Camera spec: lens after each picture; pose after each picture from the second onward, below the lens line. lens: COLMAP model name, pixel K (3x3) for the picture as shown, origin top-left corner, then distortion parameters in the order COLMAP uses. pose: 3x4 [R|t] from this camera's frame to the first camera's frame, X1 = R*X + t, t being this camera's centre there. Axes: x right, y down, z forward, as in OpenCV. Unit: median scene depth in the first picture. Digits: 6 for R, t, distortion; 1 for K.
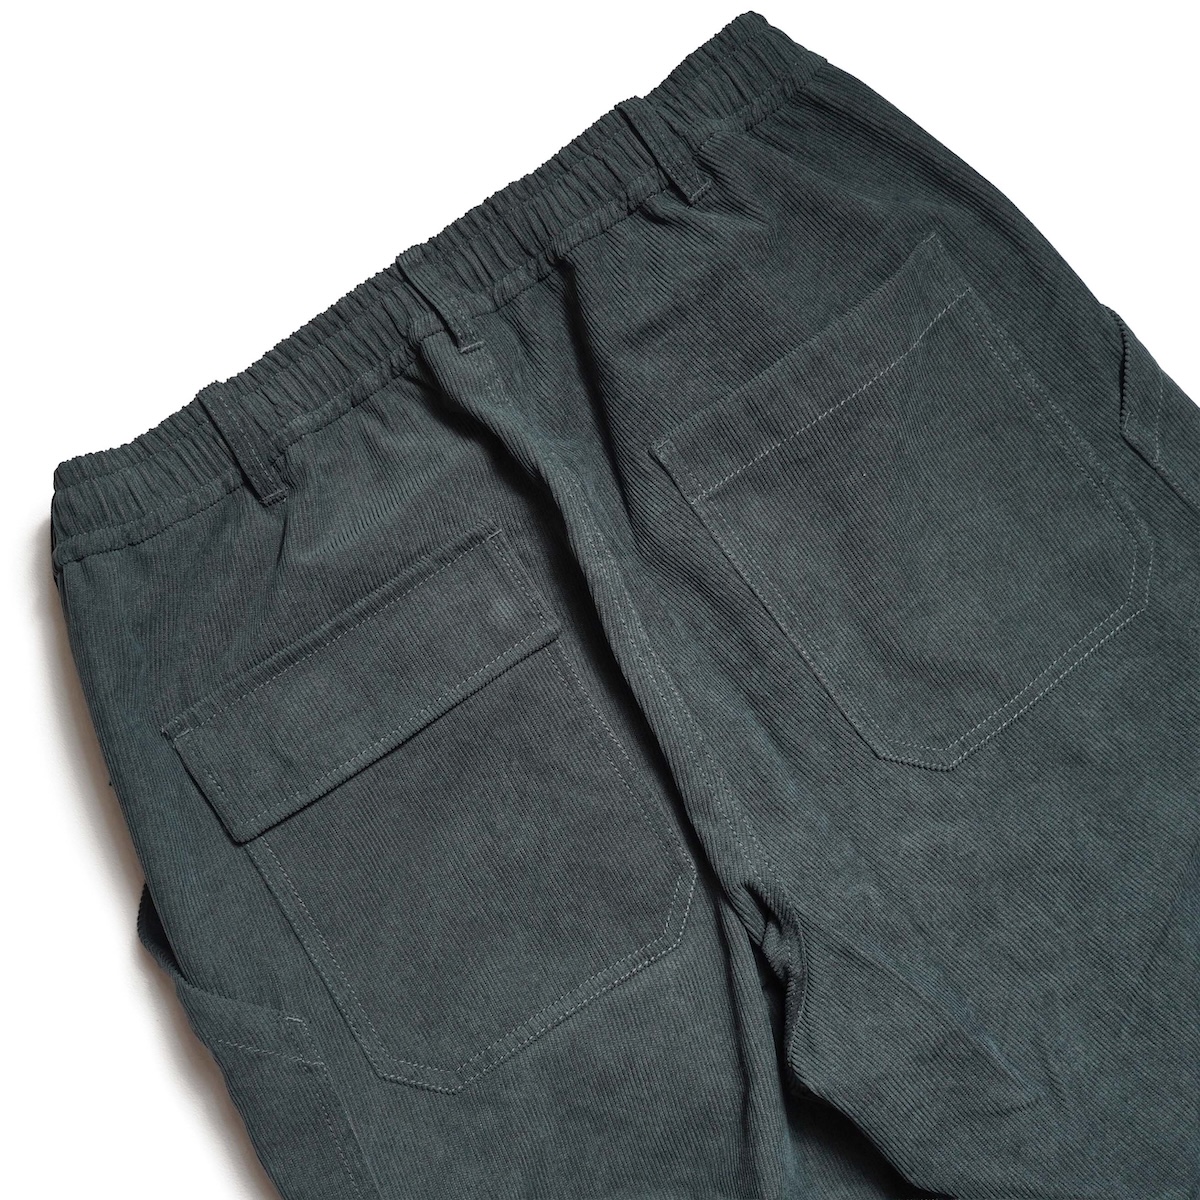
lens RADIAL K [[1463.1, 0, 599.4], [0, 1463.1, 601.3], [0, 0, 1]] dist [-0.015464, 0.000000]
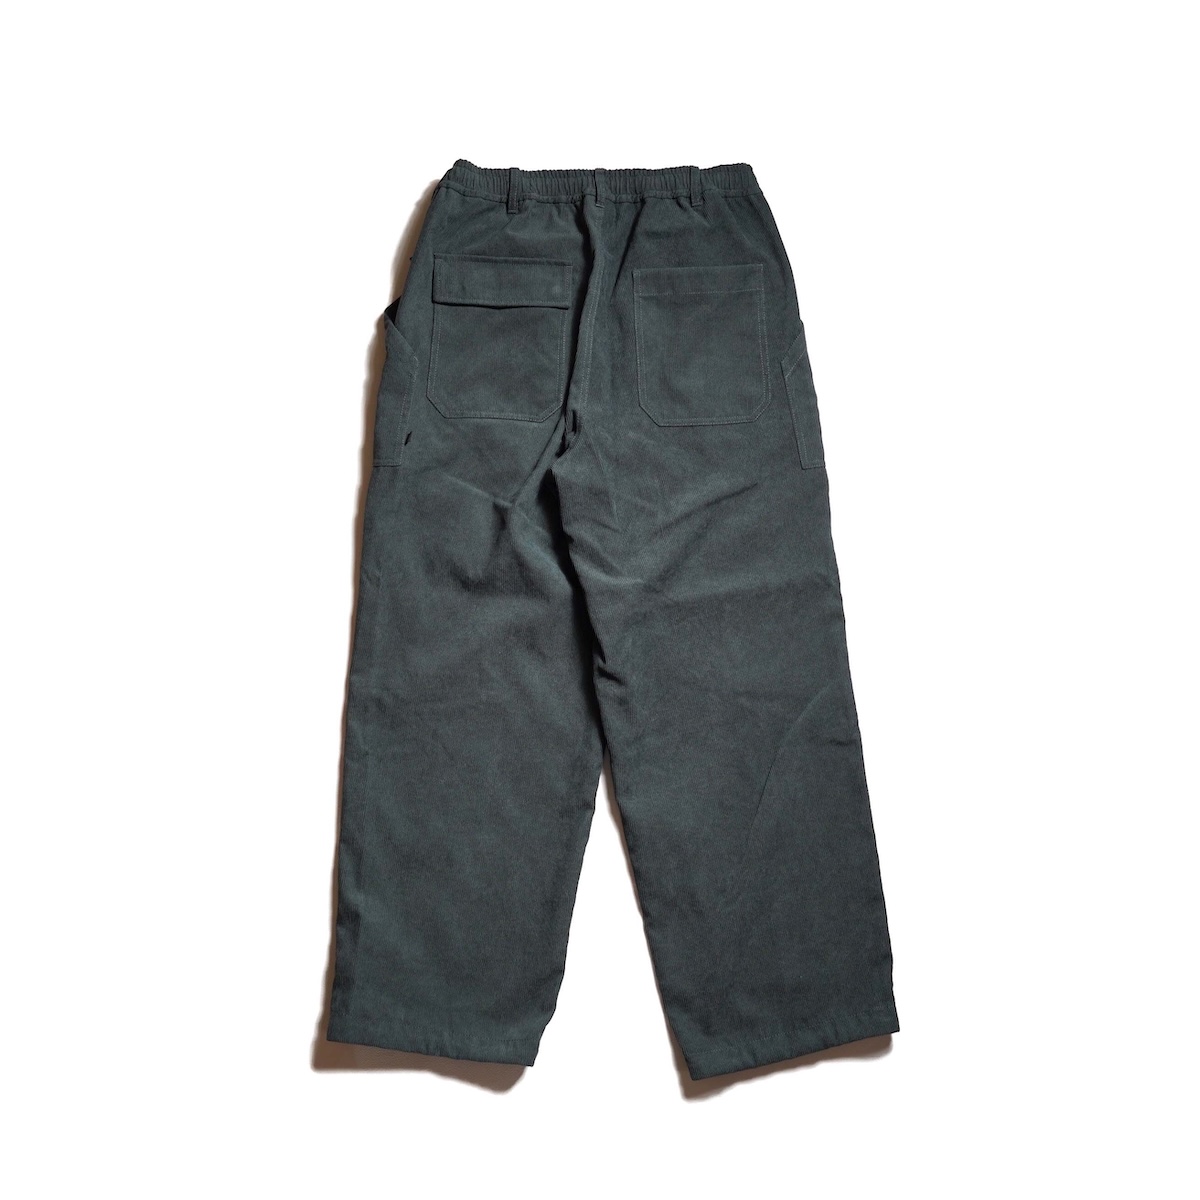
lens RADIAL K [[1463.1, 0, 600.9], [0, 1463.1, 599.5], [0, 0, 1]] dist [-0.015464, 0.000000]
pose [[0.829851, 0.551969, -0.081721, 0.564796], [-0.557608, 0.825737, -0.085046, 0.692841], [0.020537, 0.116144, 0.993020, -1.717476]]
